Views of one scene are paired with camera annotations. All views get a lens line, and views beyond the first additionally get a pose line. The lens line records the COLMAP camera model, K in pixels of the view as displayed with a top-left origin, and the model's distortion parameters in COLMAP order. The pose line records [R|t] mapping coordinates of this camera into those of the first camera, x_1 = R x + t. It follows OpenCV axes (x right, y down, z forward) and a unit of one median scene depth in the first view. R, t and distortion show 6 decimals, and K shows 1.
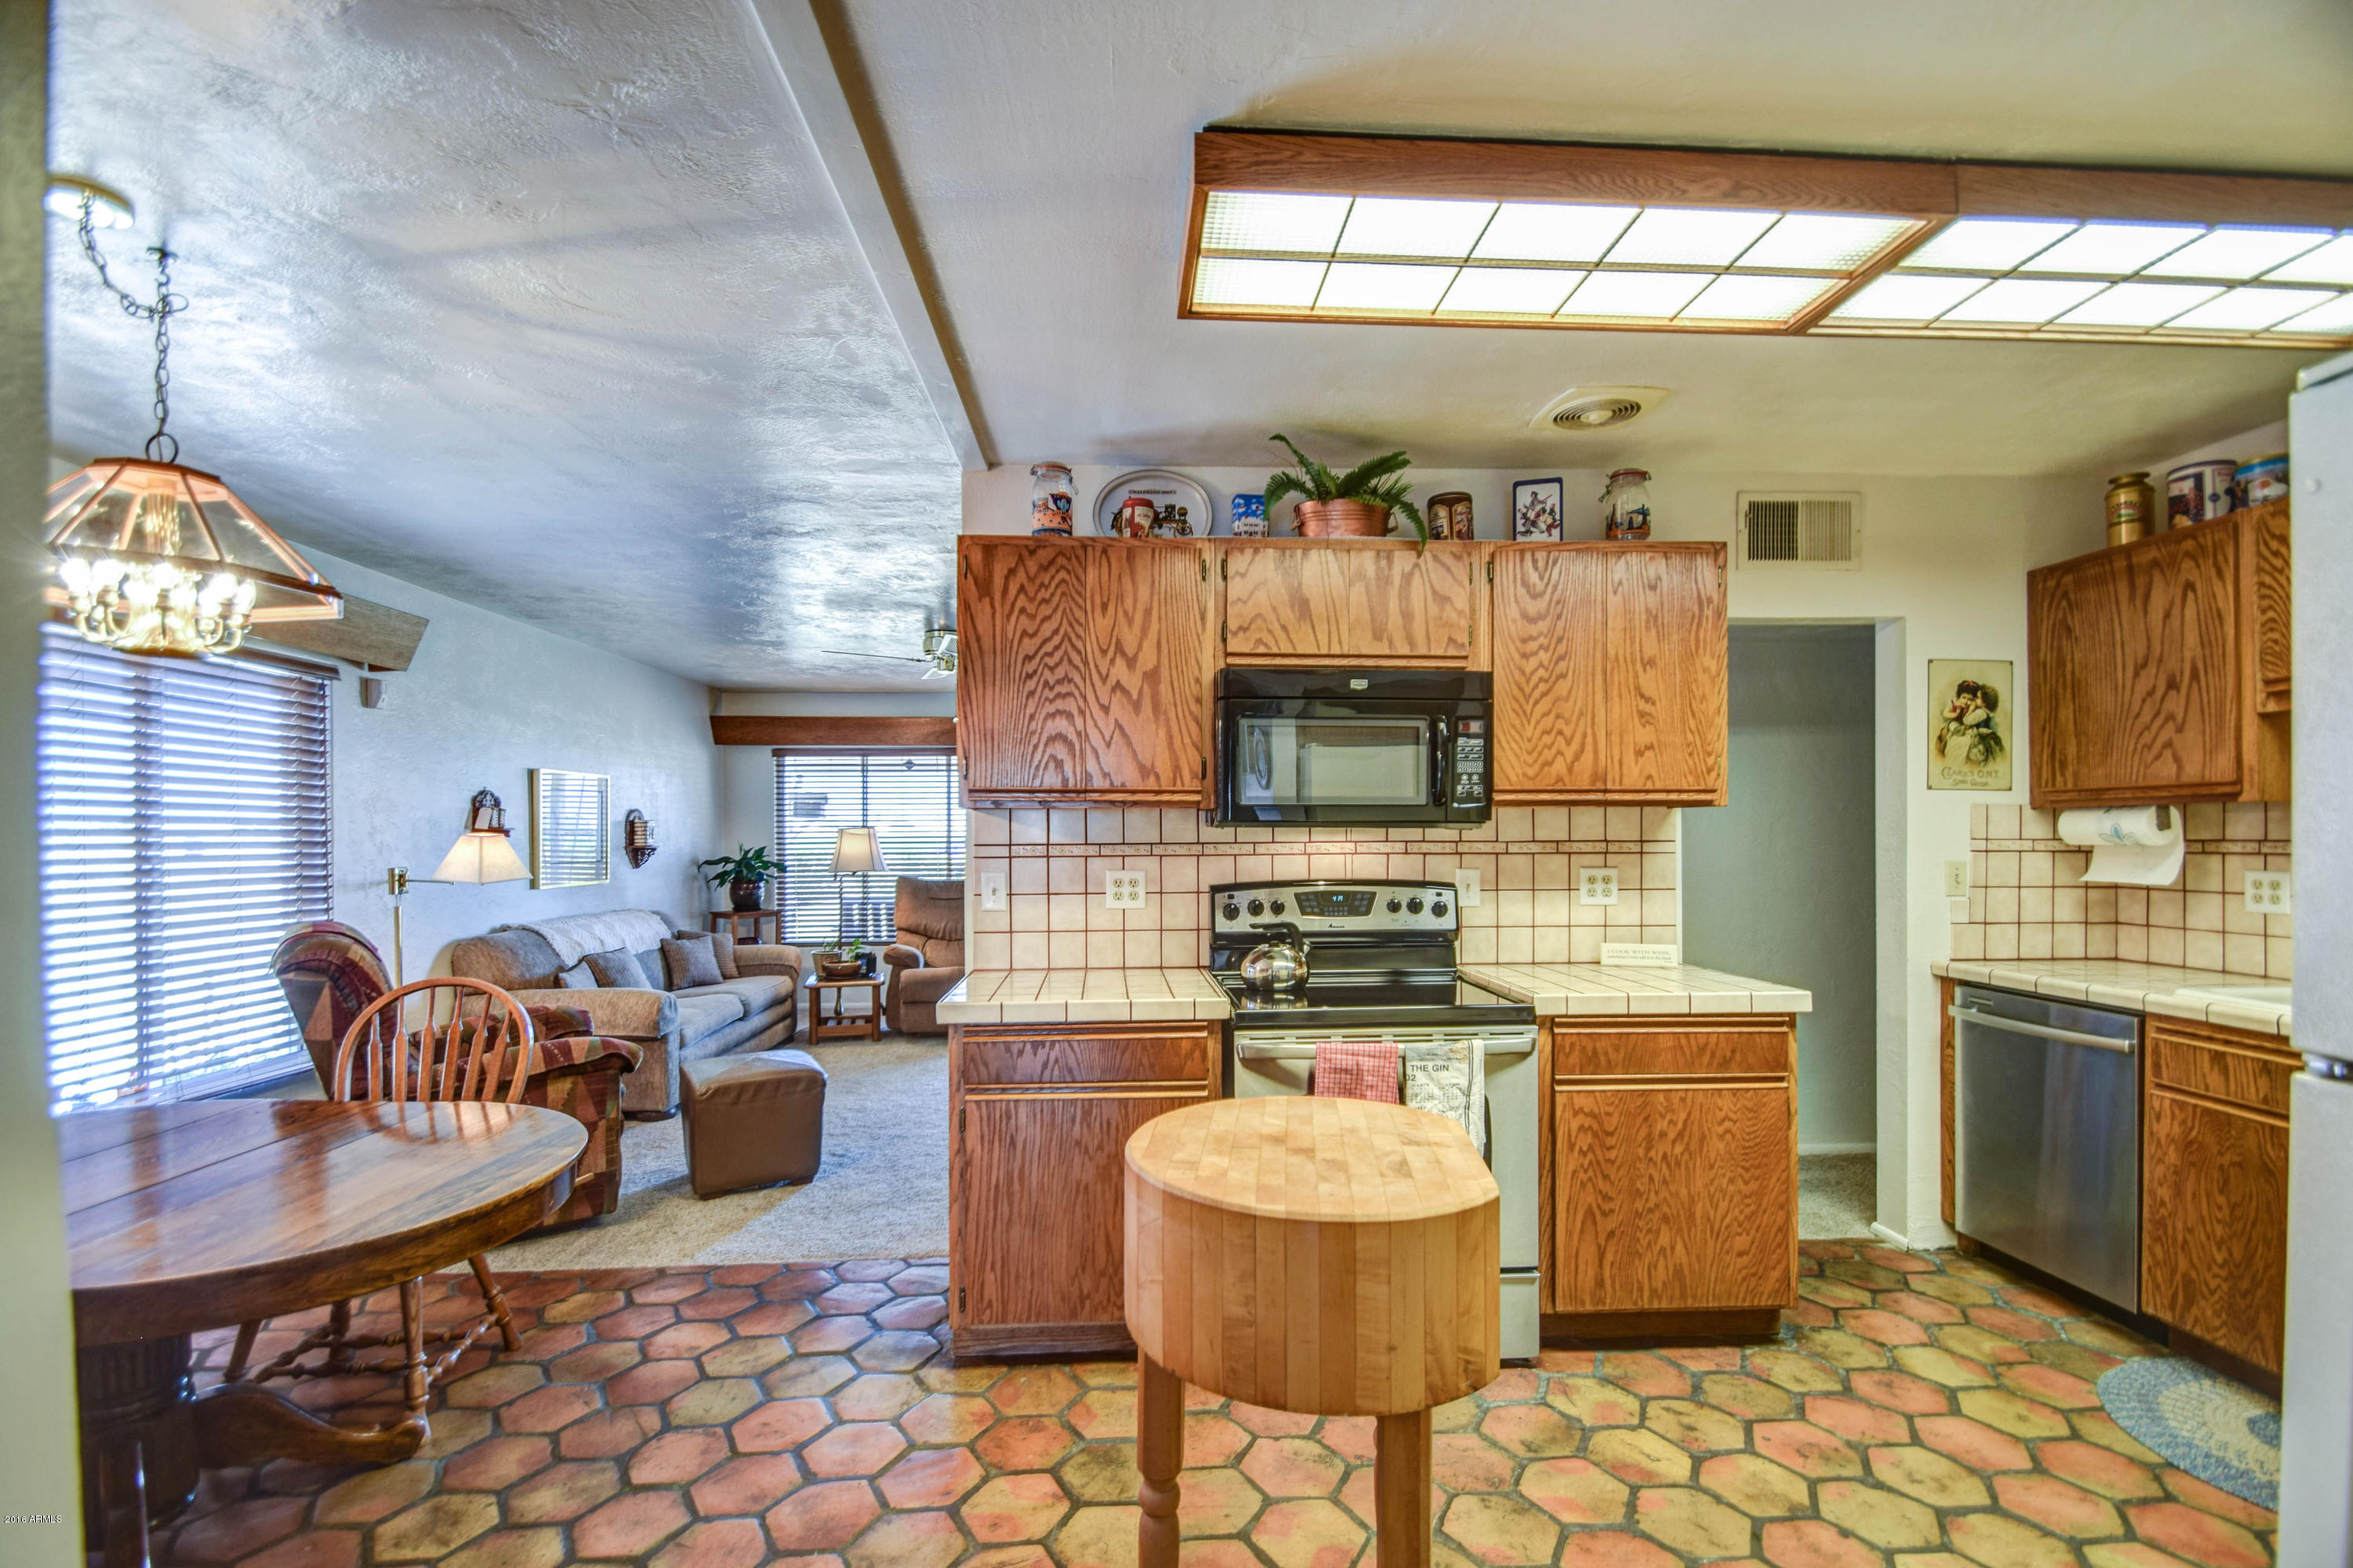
lens RADIAL K [[1067.2, 0, 1159.1], [0, 1067.2, 837.5], [0, 0, 1]] dist [0.015322, -0.018635]
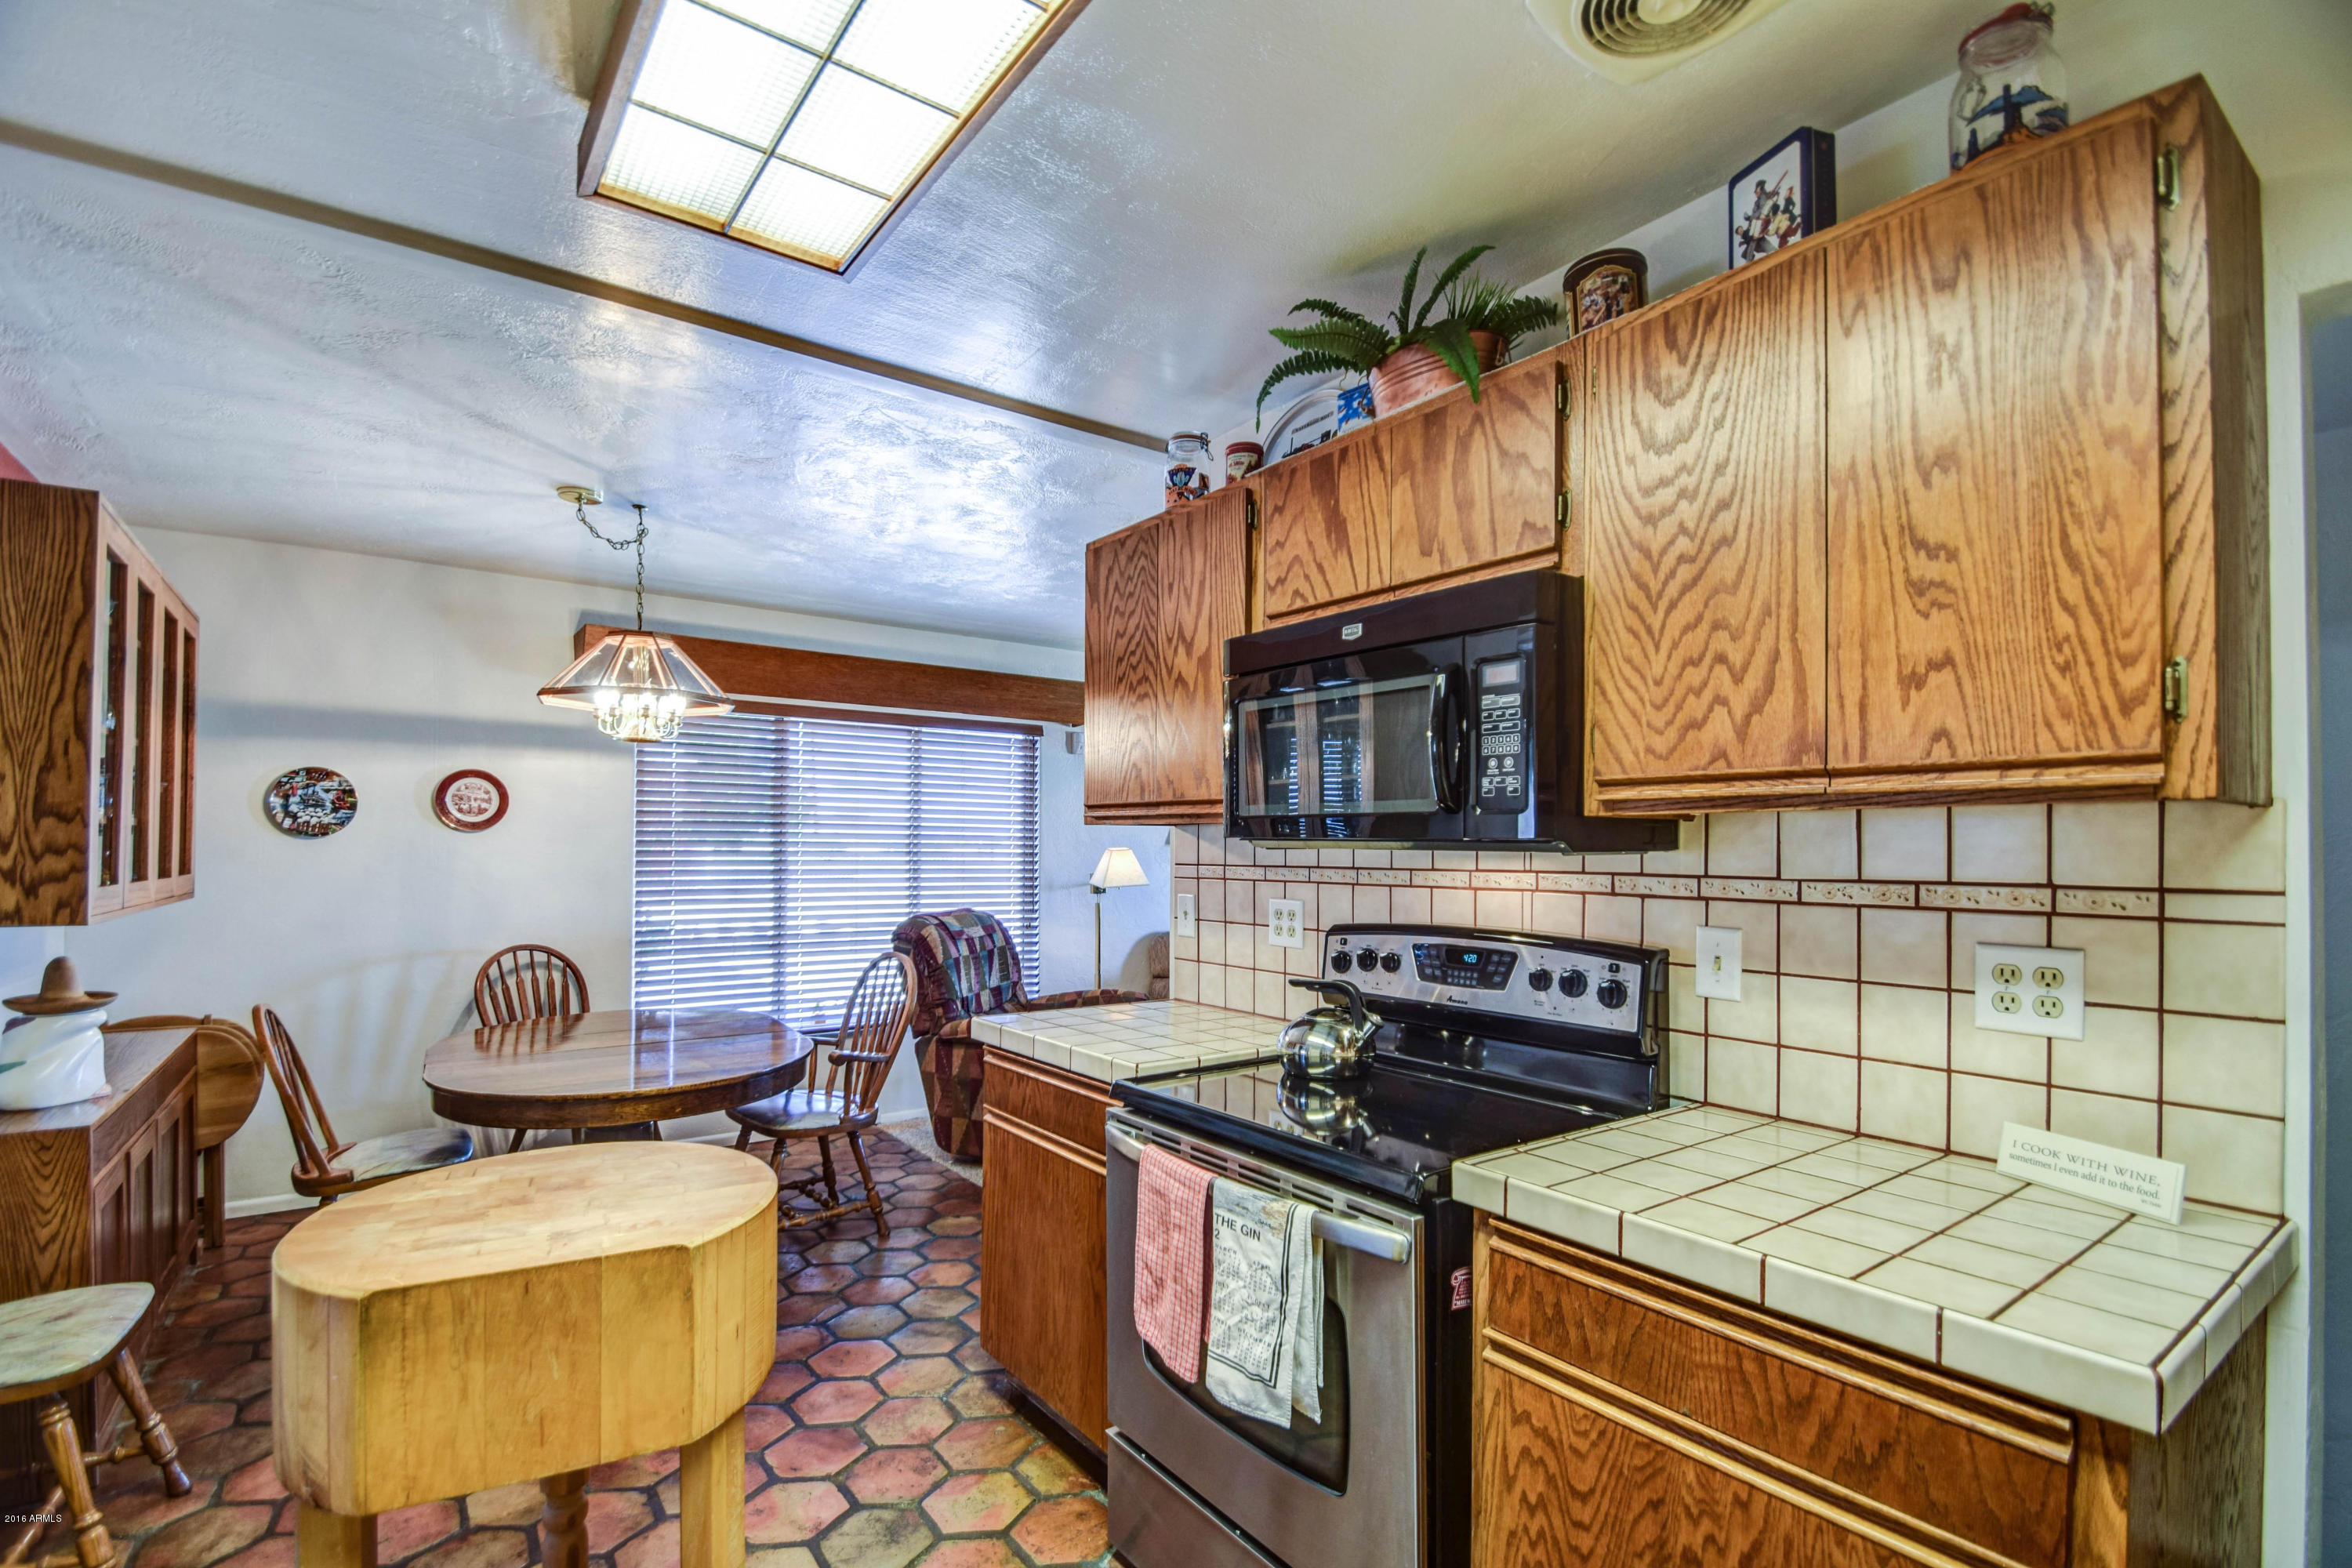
lens RADIAL K [[1066.7, 0, 1158.6], [0, 1066.7, 837.5], [0, 0, 1]] dist [0.015322, -0.018635]
pose [[0.539234, 0.000440, -0.842156, 0.649821], [-0.011866, 0.999905, -0.007076, -0.009978], [0.842072, 0.013809, 0.539188, 0.522497]]
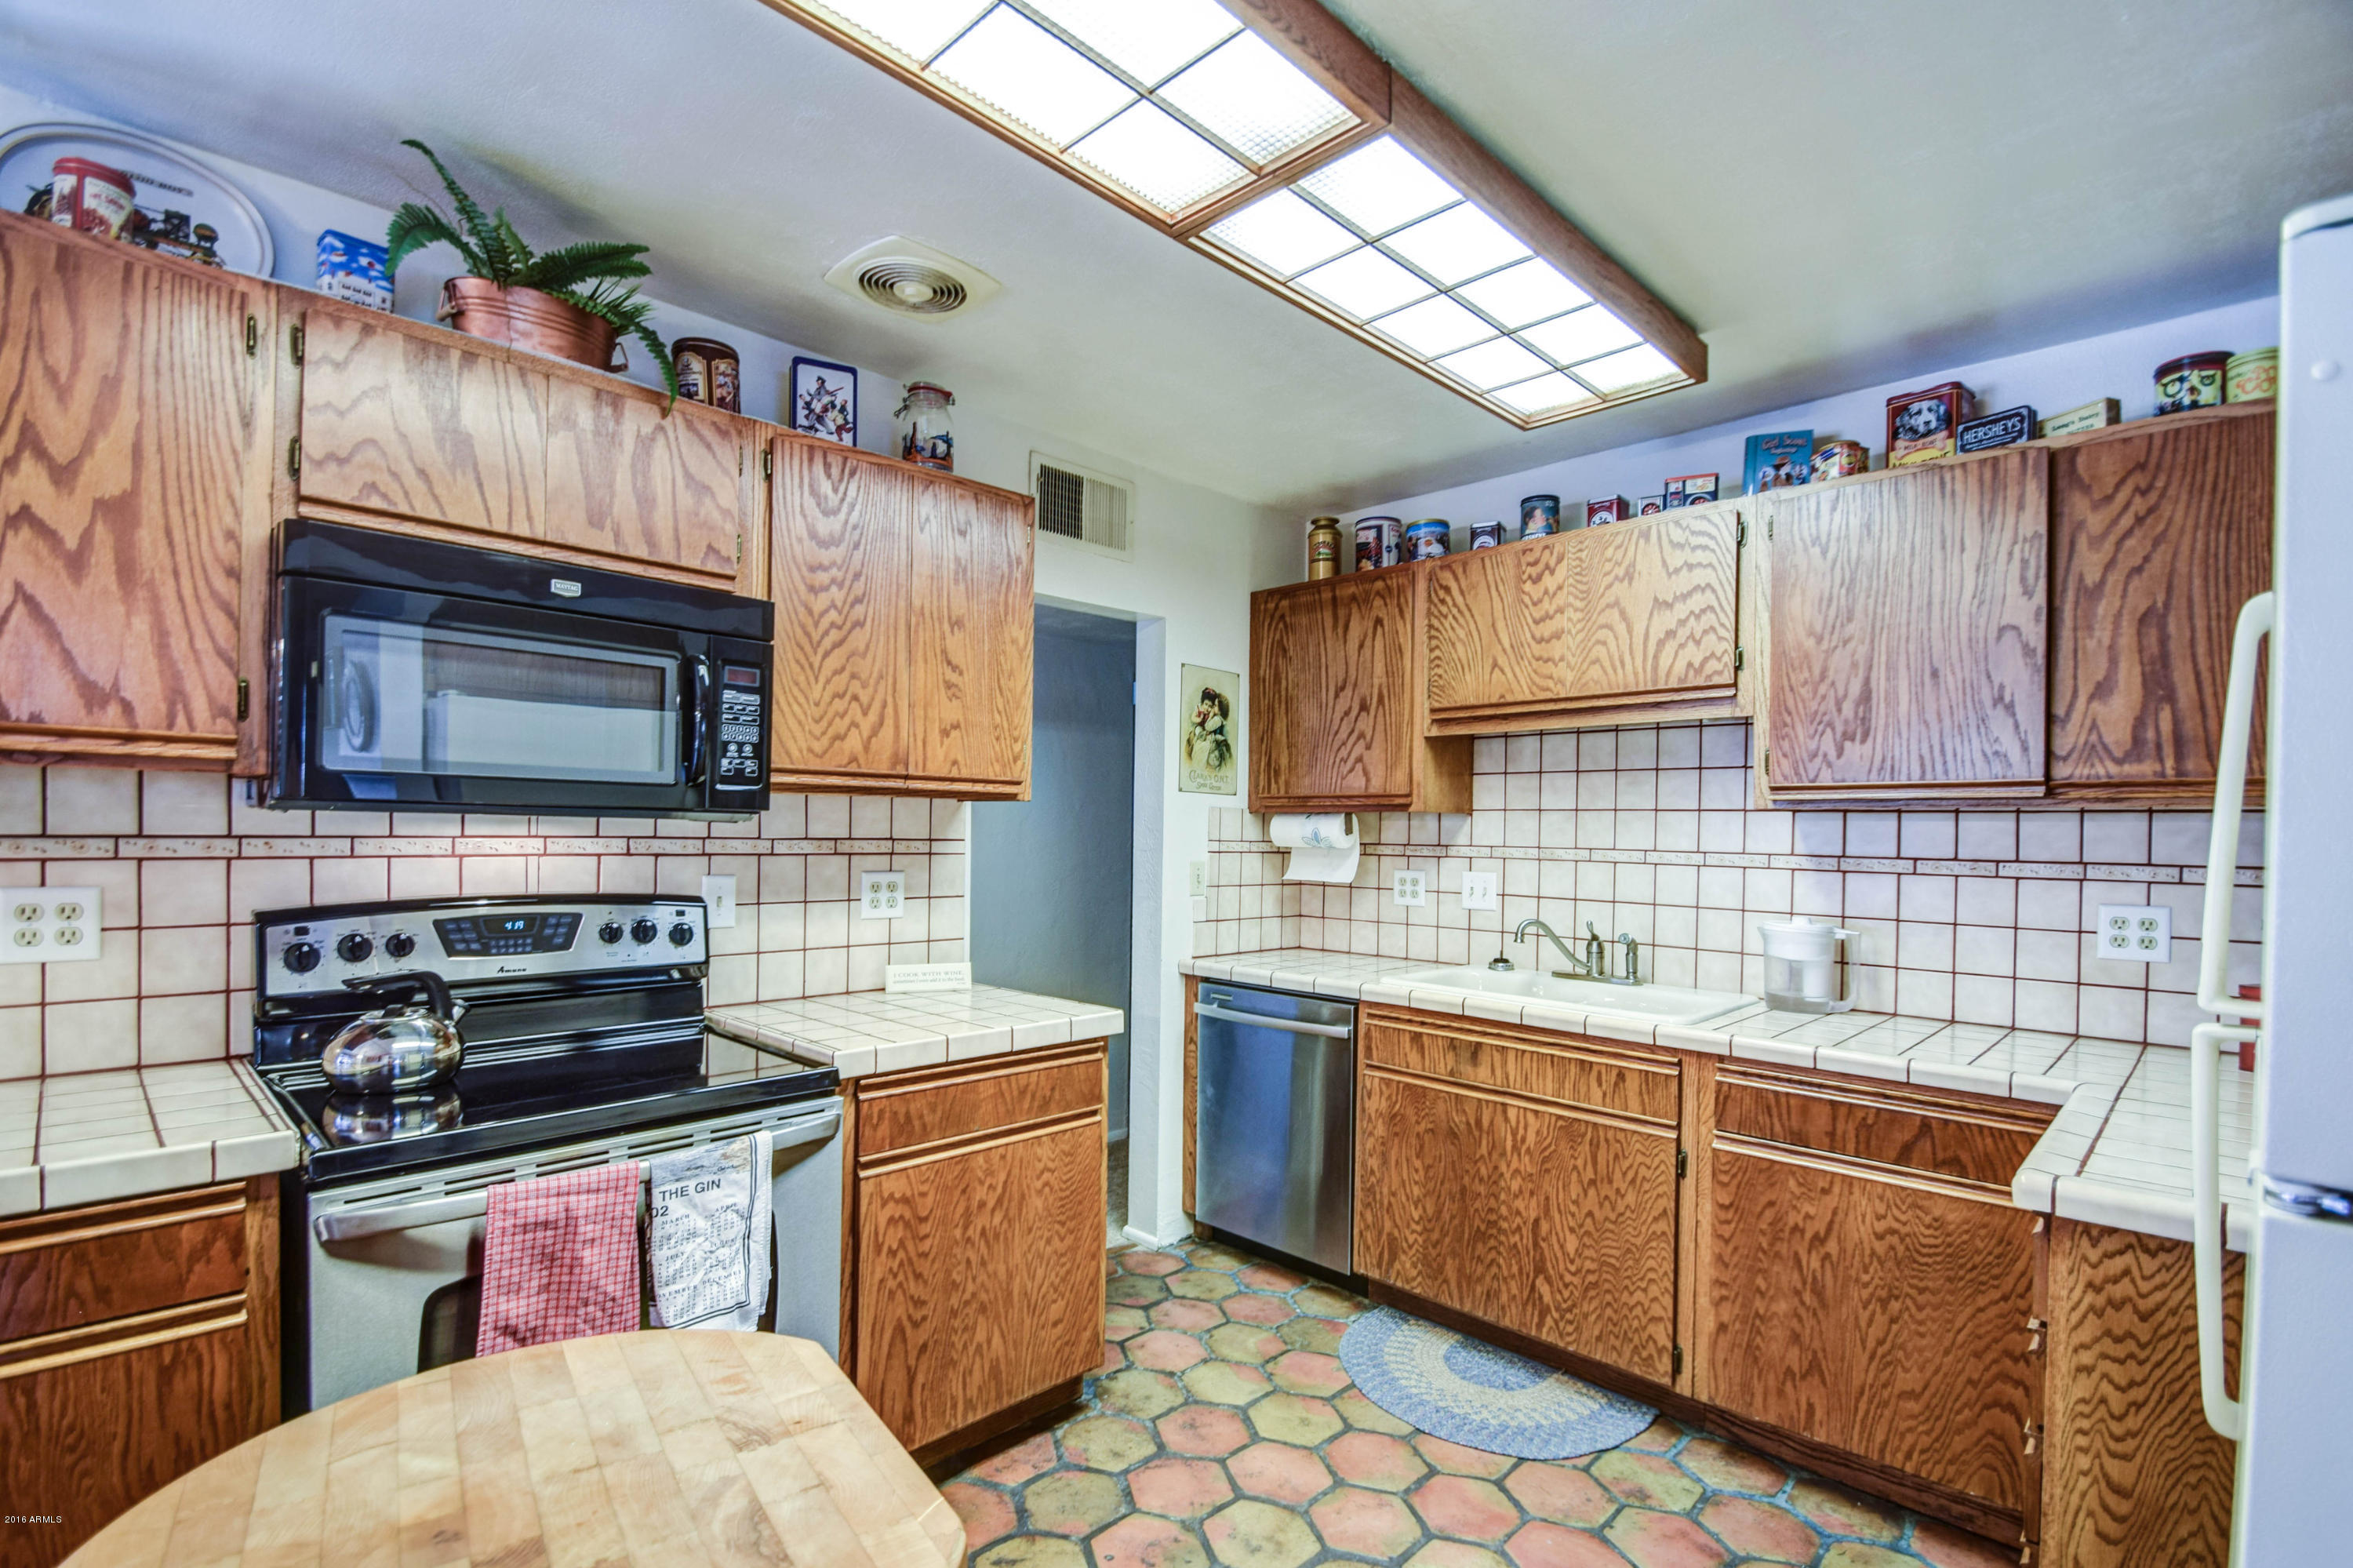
lens RADIAL K [[1095.1, 0, 1177.0], [0, 1095.1, 839.1], [0, 0, 1]] dist [0.016879, -0.019443]
pose [[0.735810, 0.009252, 0.677124, 0.014175], [-0.016363, 0.999858, 0.004119, -0.004168], [-0.676990, -0.014111, 0.735857, 0.266156]]
